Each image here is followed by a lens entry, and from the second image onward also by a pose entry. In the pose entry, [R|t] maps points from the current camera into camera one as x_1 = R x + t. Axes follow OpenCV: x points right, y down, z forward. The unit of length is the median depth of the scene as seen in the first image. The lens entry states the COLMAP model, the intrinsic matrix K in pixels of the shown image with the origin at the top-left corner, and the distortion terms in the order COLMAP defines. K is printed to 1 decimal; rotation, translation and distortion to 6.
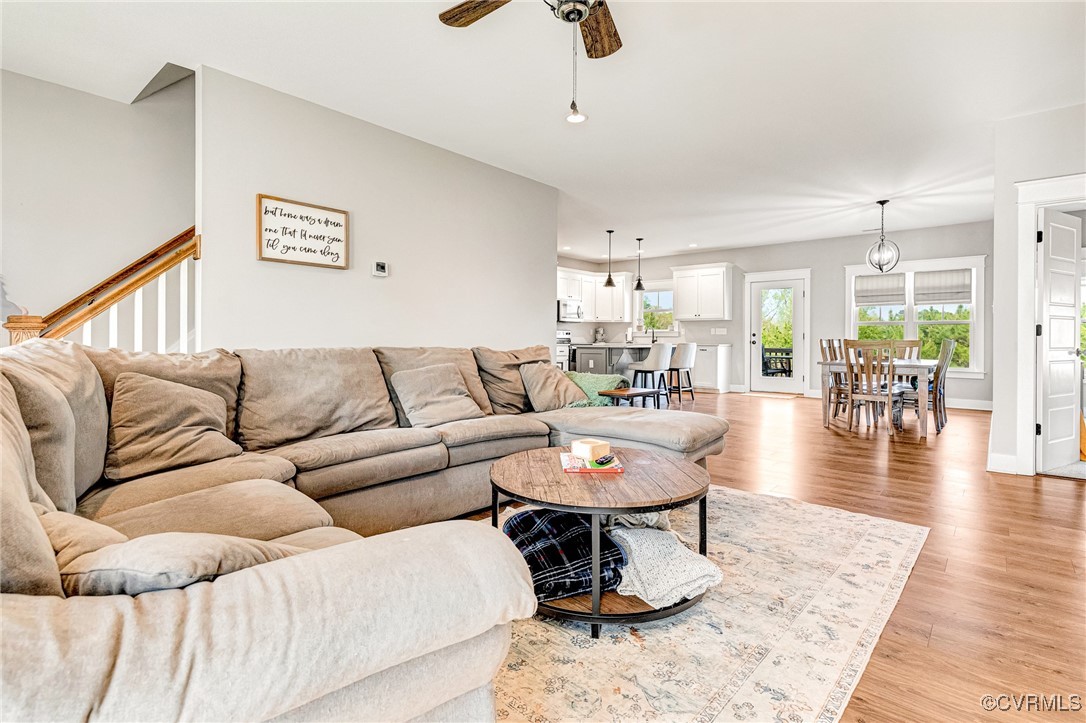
lens RADIAL K [[524.7, 0, 533.3], [0, 524.7, 338.7], [0, 0, 1]] dist [0.004501, -0.000718]
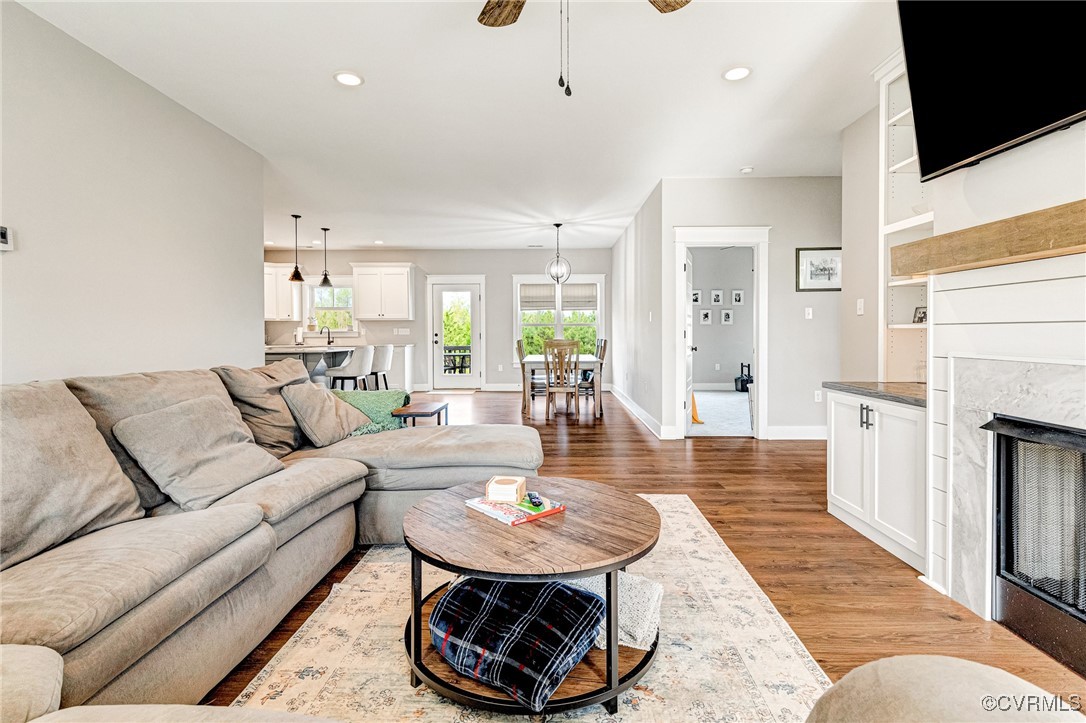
lens RADIAL K [[524.7, 0, 533.3], [0, 524.7, 338.7], [0, 0, 1]] dist [0.004501, -0.000718]
pose [[0.757973, -0.015696, 0.652097, -0.137350], [0.009289, 0.999869, 0.013269, -0.014738], [-0.652219, -0.004001, 0.758020, 0.111654]]
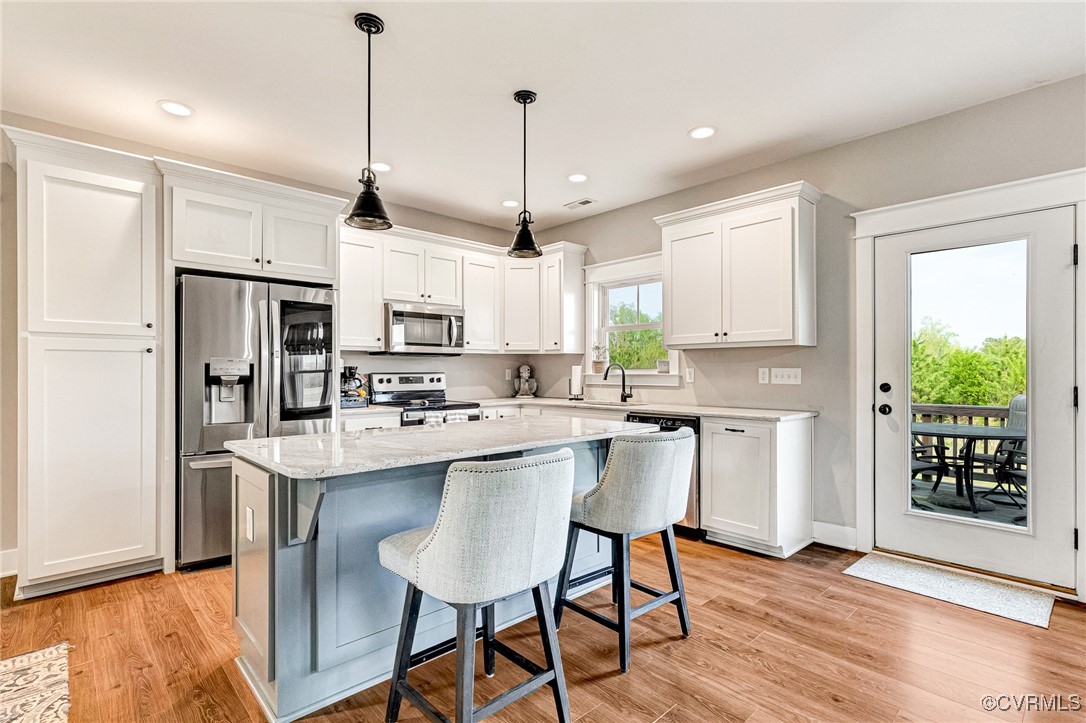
lens RADIAL K [[508.7, 0, 554.6], [0, 508.7, 367.6], [0, 0, 1]] dist [0.003036, 0.000337]
pose [[0.998331, -0.005974, -0.057449, 0.277979], [0.005555, 0.999957, -0.007461, -0.023863], [0.057492, 0.007130, 0.998321, 0.815282]]
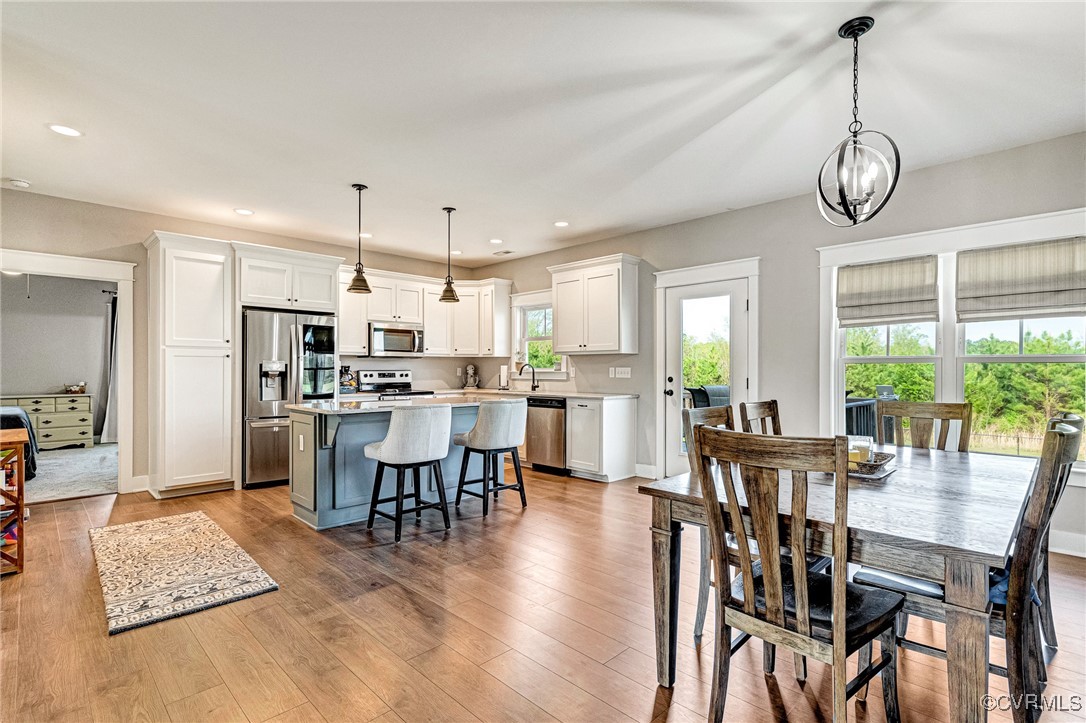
lens RADIAL K [[524.3, 0, 543.6], [0, 524.3, 368.6], [0, 0, 1]] dist [-0.003430, -0.000126]
pose [[0.998161, -0.003147, -0.060537, 0.396403], [0.002934, 0.999989, -0.003610, -0.021699], [0.060548, 0.003426, 0.998159, 0.527720]]
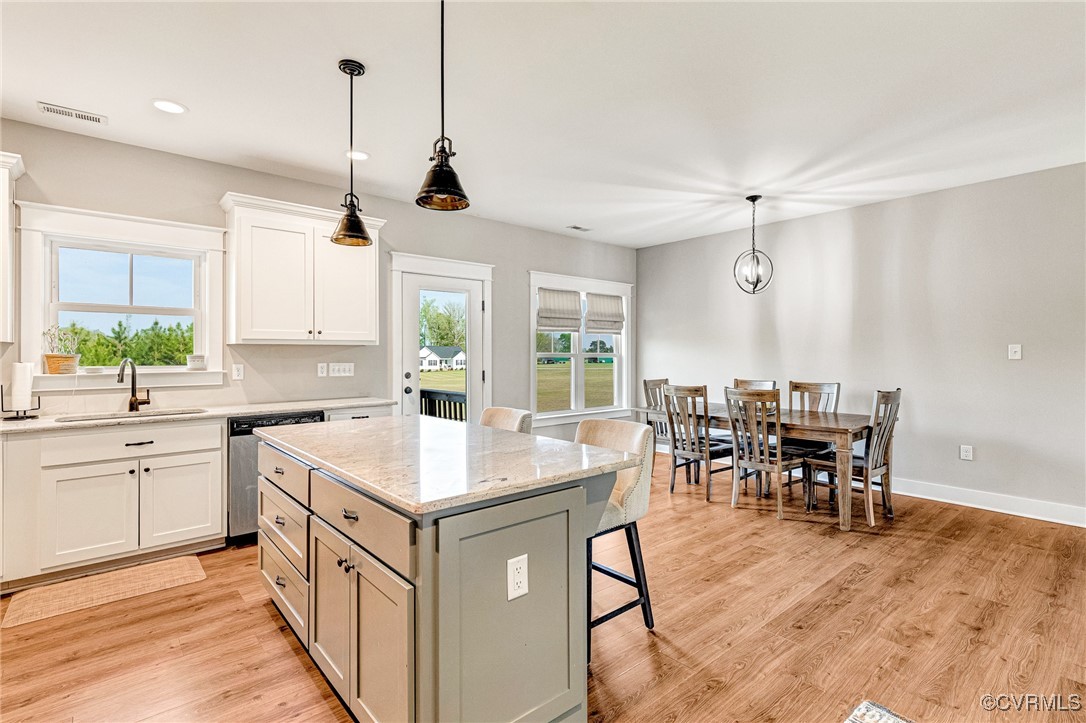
lens RADIAL K [[516.2, 0, 535.3], [0, 516.2, 355.2], [0, 0, 1]] dist [0.000178, -0.000007]
pose [[0.120384, -0.008499, 0.992691, -0.080461], [0.004836, 0.999957, 0.007975, -0.037939], [-0.992716, 0.003841, 0.120420, 1.018665]]
